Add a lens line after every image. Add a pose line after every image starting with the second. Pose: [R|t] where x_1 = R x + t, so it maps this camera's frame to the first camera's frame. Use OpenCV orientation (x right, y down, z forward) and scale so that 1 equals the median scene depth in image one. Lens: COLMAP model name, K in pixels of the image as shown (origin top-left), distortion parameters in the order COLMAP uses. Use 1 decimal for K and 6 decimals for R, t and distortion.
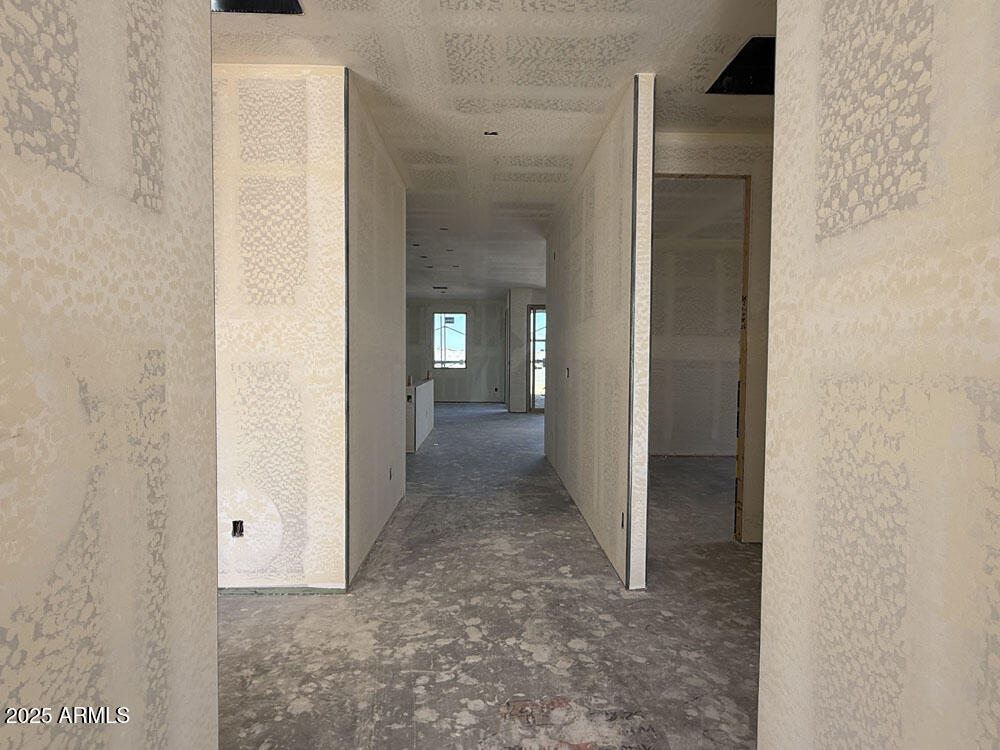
lens RADIAL K [[523.9, 0, 499.5], [0, 523.9, 380.9], [0, 0, 1]] dist [0.004344, -0.001931]
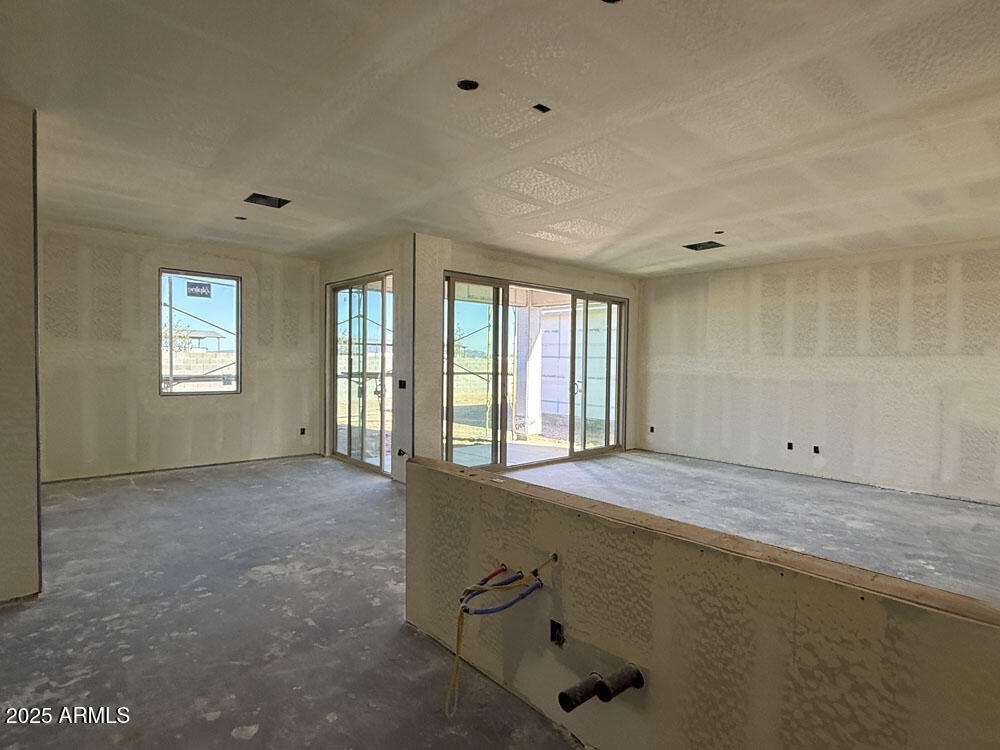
lens RADIAL K [[523.9, 0, 500.2], [0, 523.9, 374.5], [0, 0, 1]] dist [0.004344, -0.001931]
pose [[0.766023, -0.009369, 0.642744, -0.191115], [0.017533, 0.999826, -0.006321, -0.032983], [-0.642574, 0.016111, 0.766055, 0.473292]]
